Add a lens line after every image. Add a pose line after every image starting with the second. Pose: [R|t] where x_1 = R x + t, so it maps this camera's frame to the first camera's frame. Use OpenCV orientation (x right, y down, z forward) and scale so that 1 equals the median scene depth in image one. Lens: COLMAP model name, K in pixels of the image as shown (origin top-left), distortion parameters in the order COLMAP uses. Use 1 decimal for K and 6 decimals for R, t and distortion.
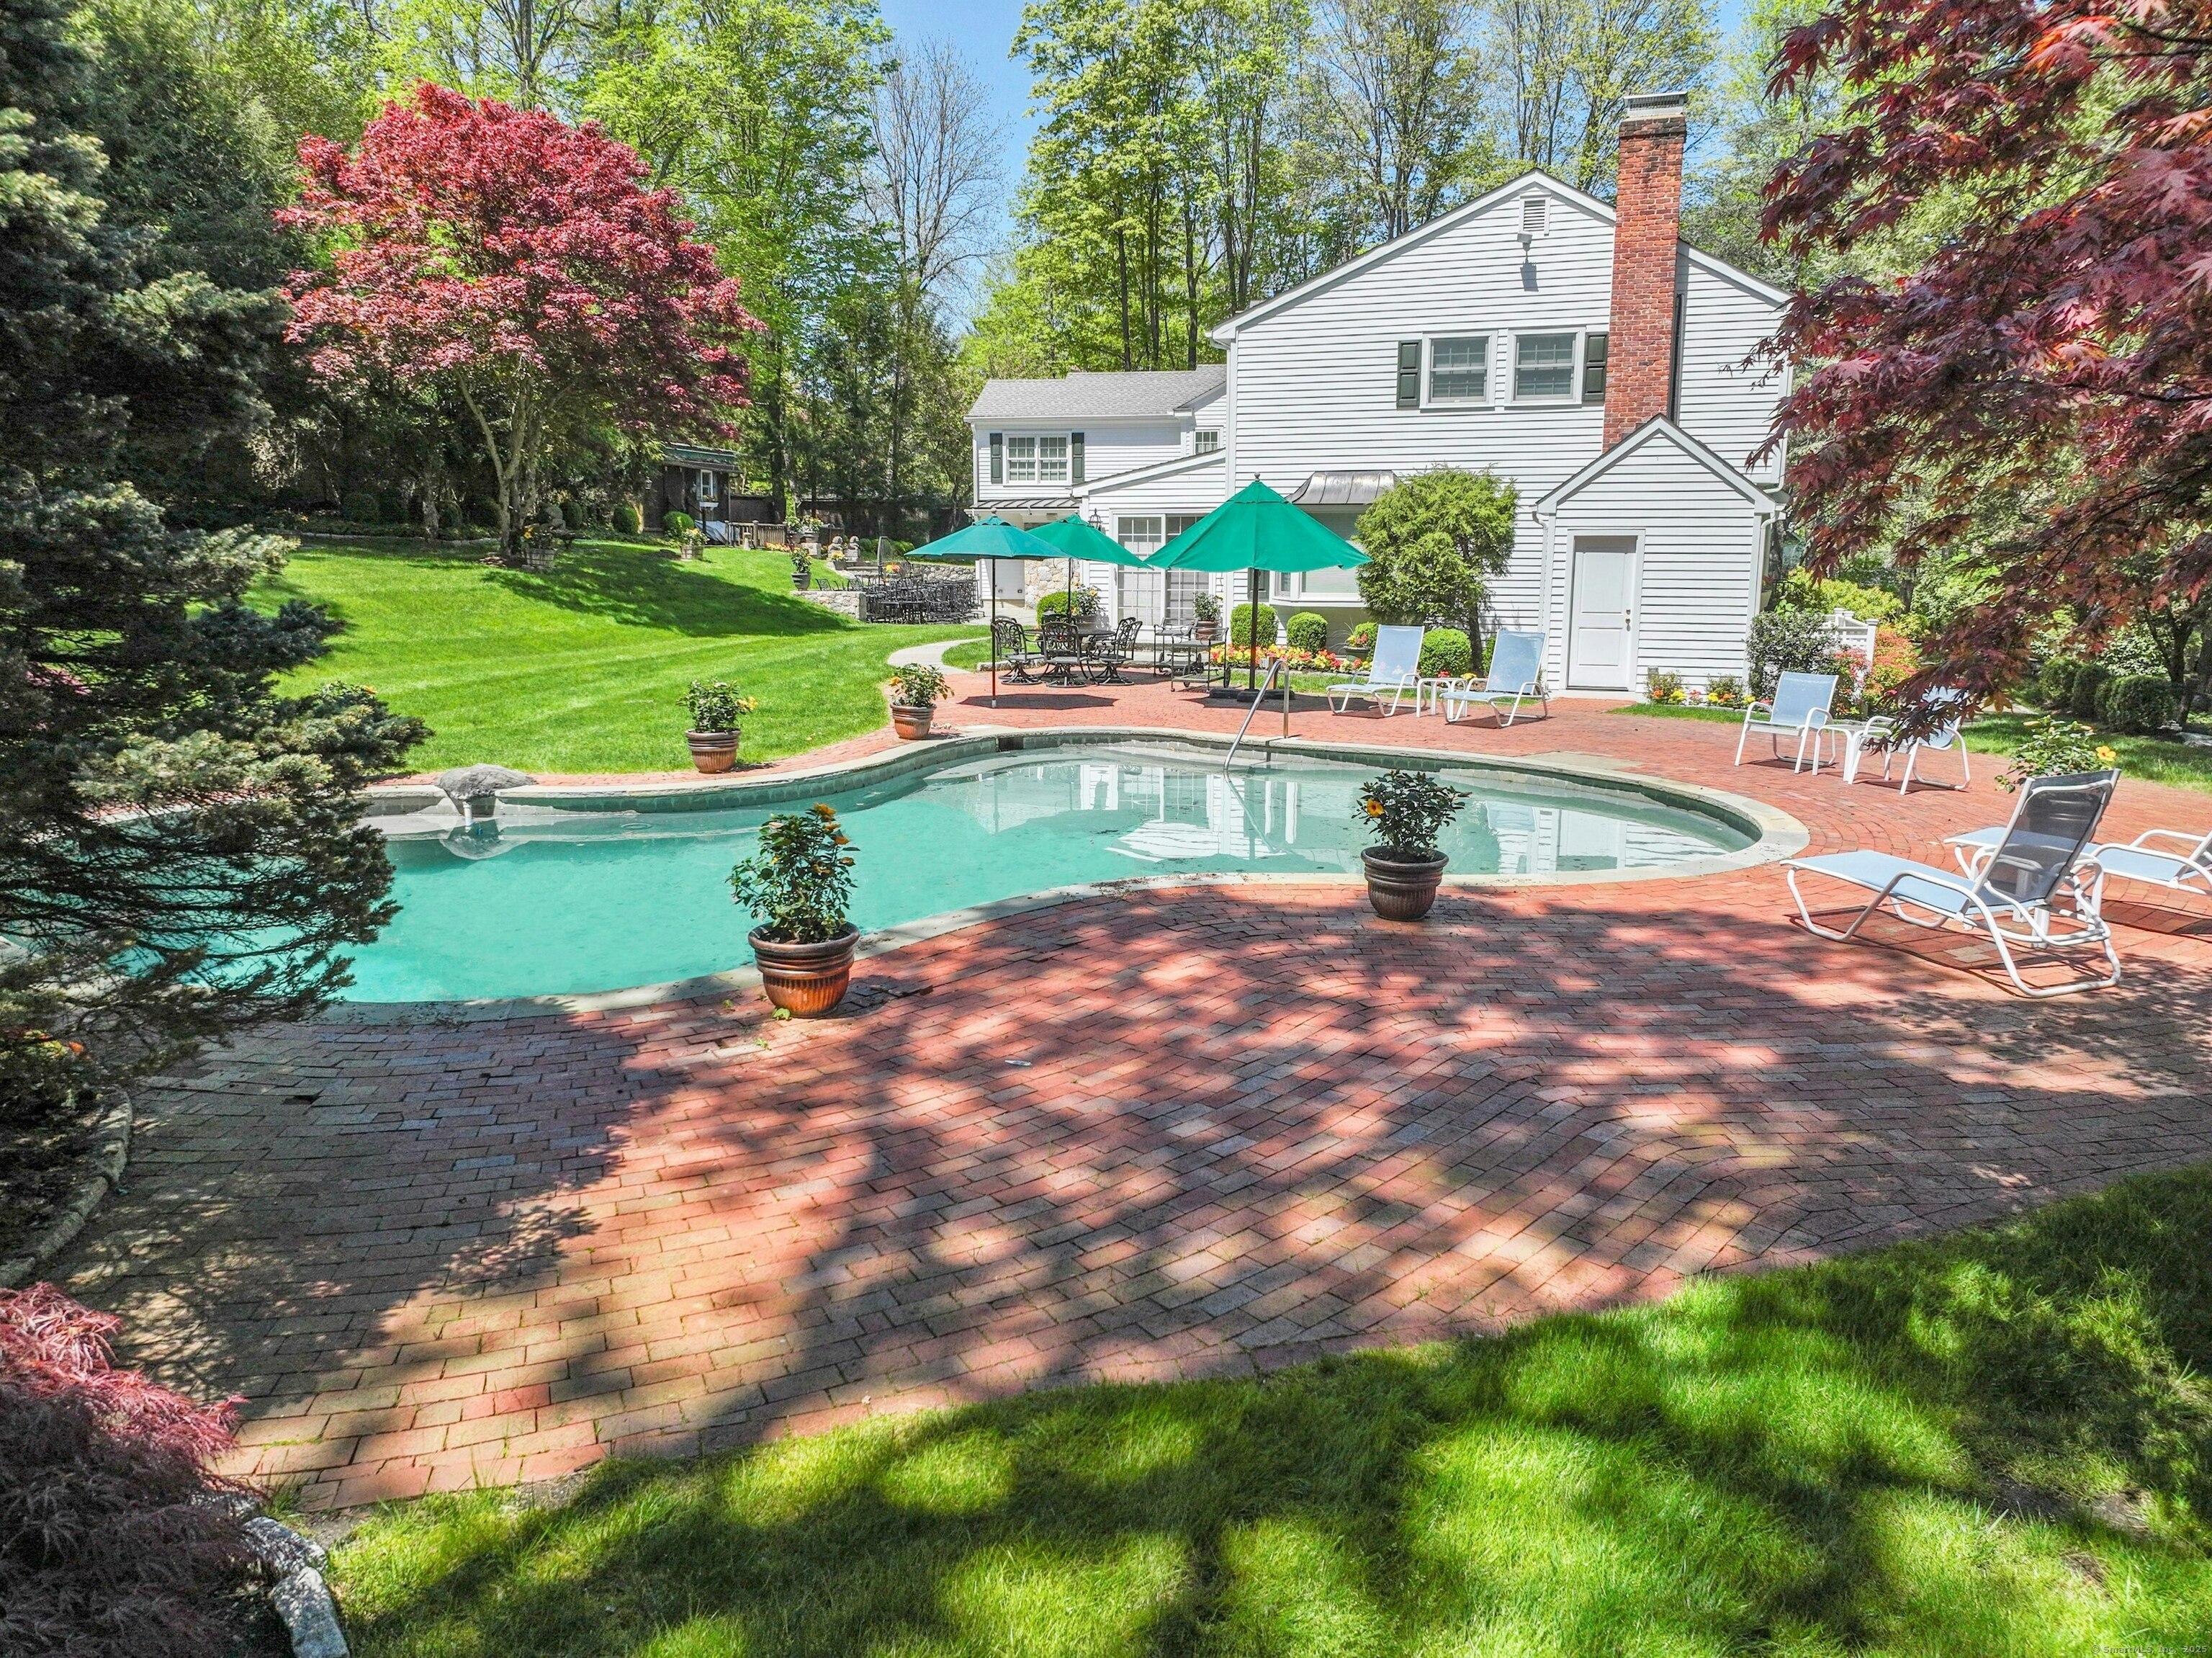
lens RADIAL K [[1511.4, 0, 1106.7], [0, 1511.4, 843.6], [0, 0, 1]] dist [-0.026534, -0.000237]
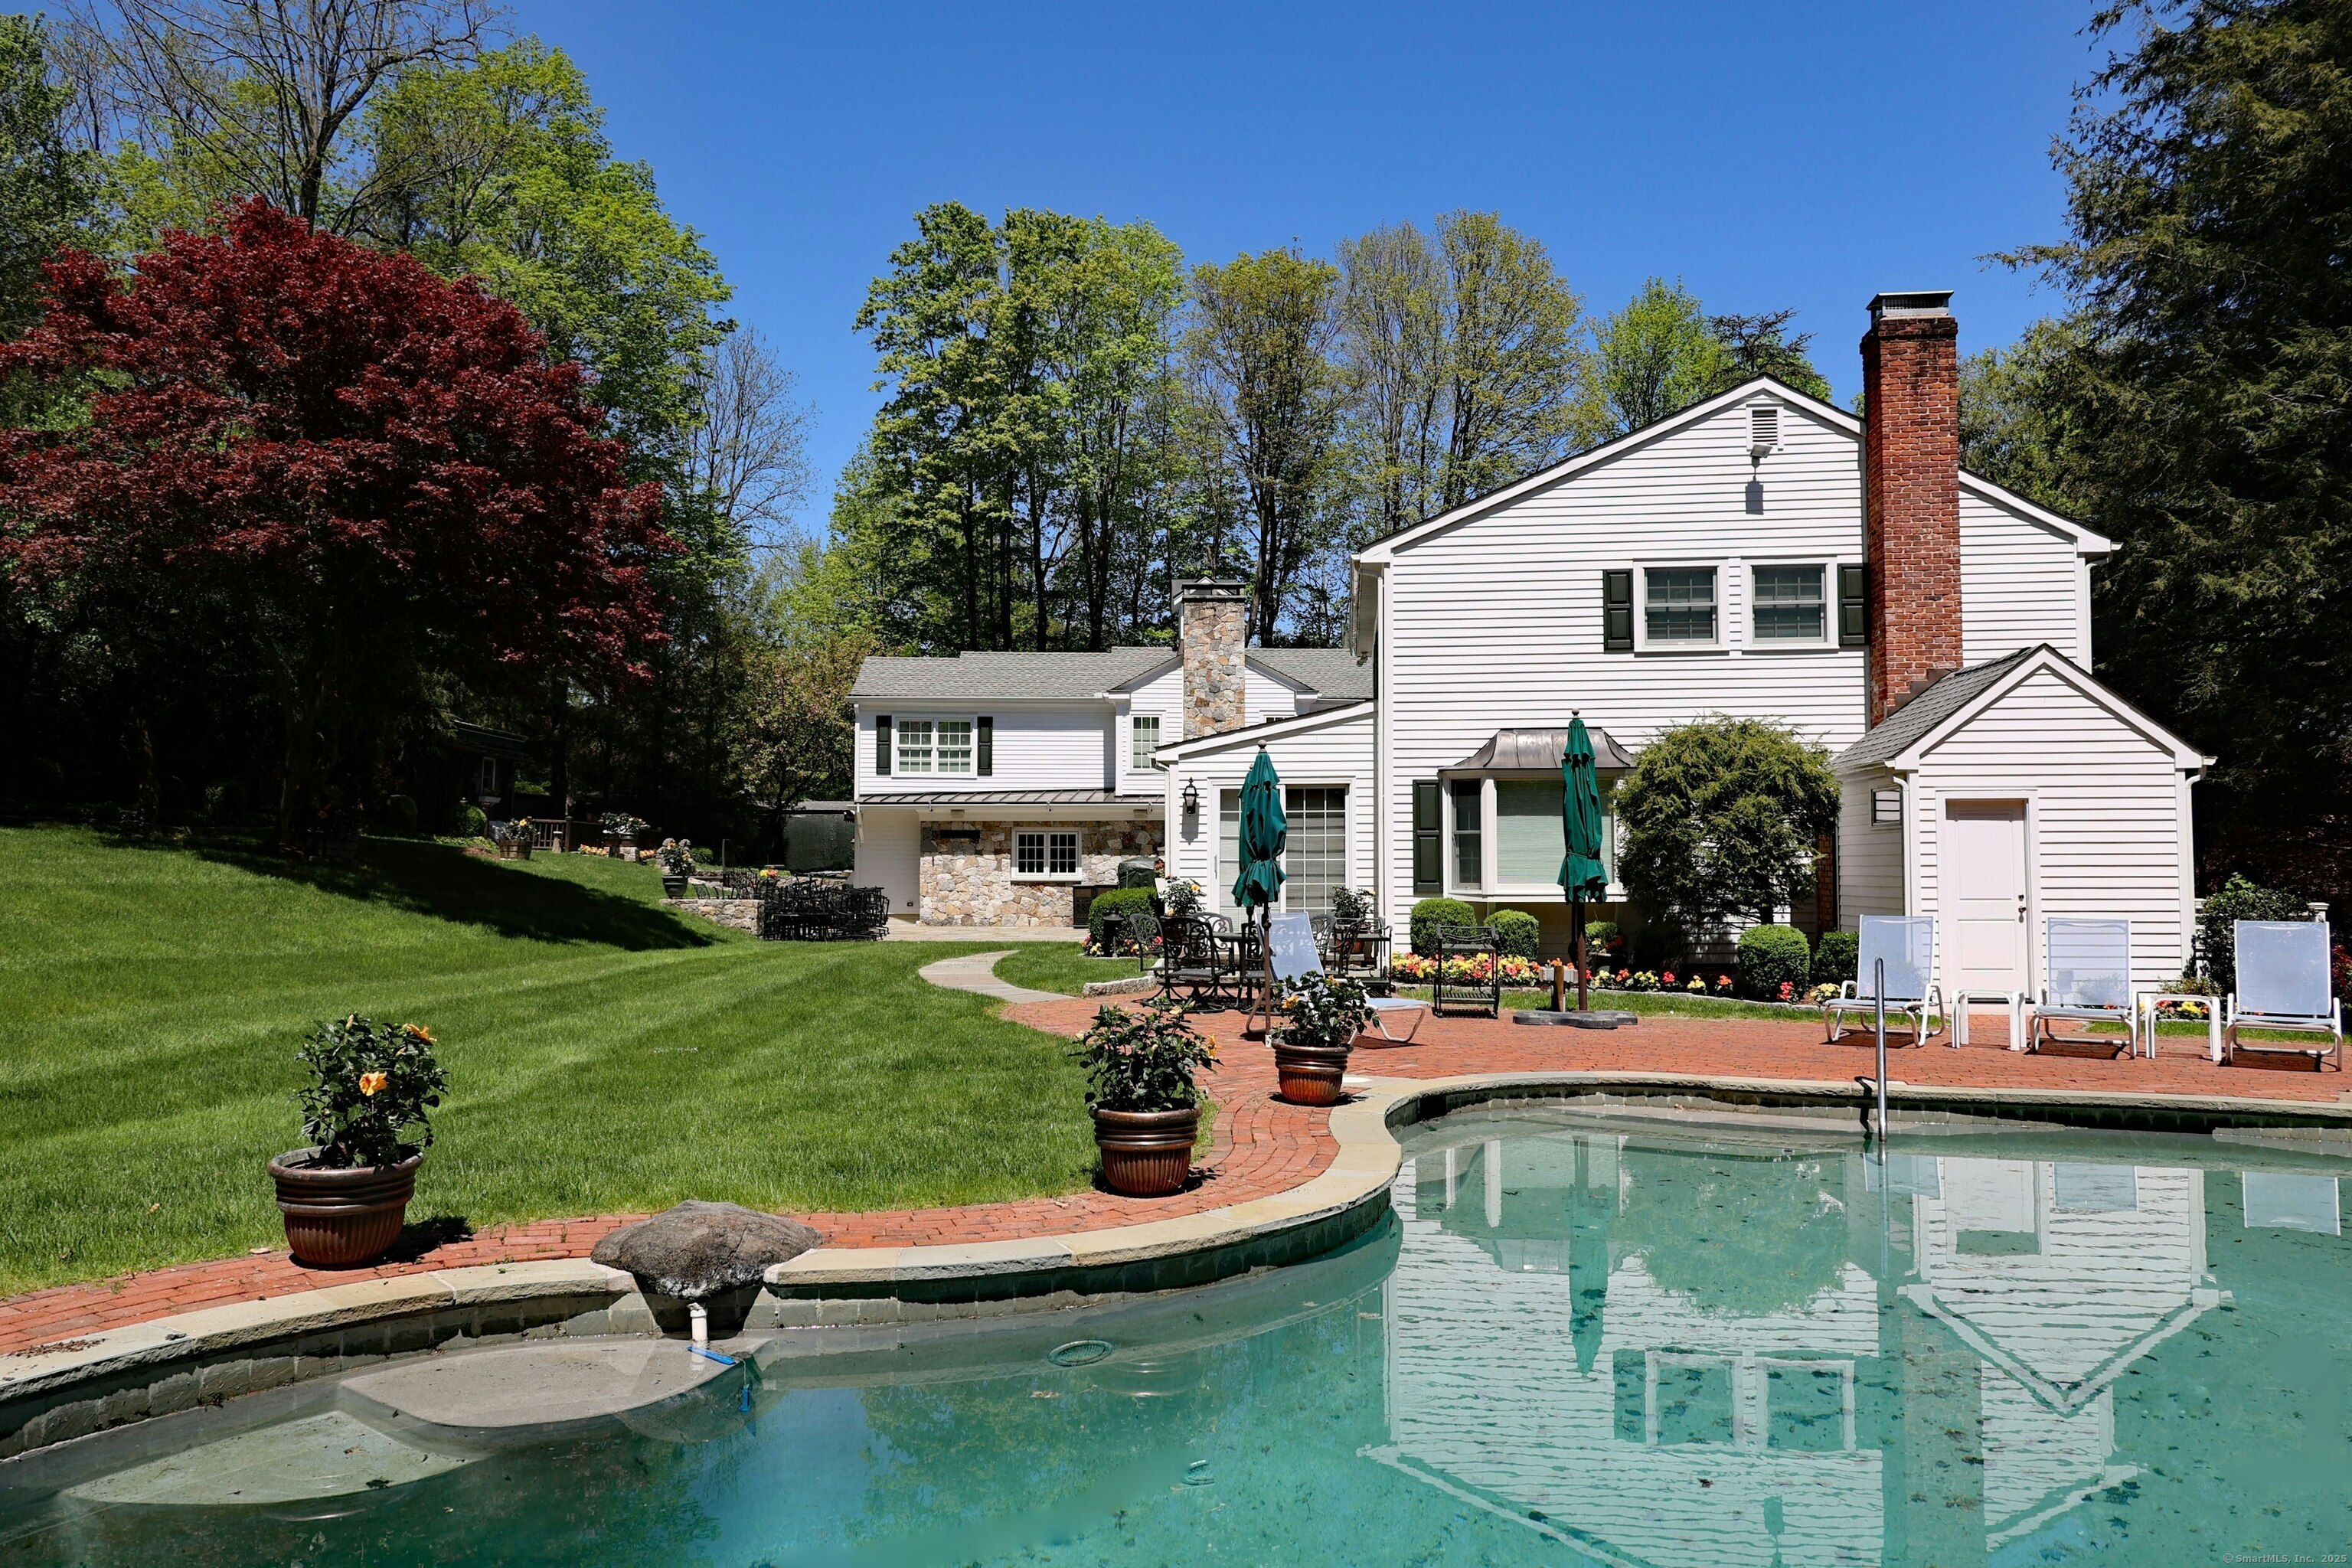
lens RADIAL K [[1589.8, 0, 1172.4], [0, 1589.8, 777.8], [0, 0, 1]] dist [-0.004396, 0.002869]
pose [[0.975839, 0.014924, 0.217979, -0.209742], [0.040716, 0.967767, -0.248534, -0.027947], [-0.214662, 0.251405, 0.943778, 0.284358]]
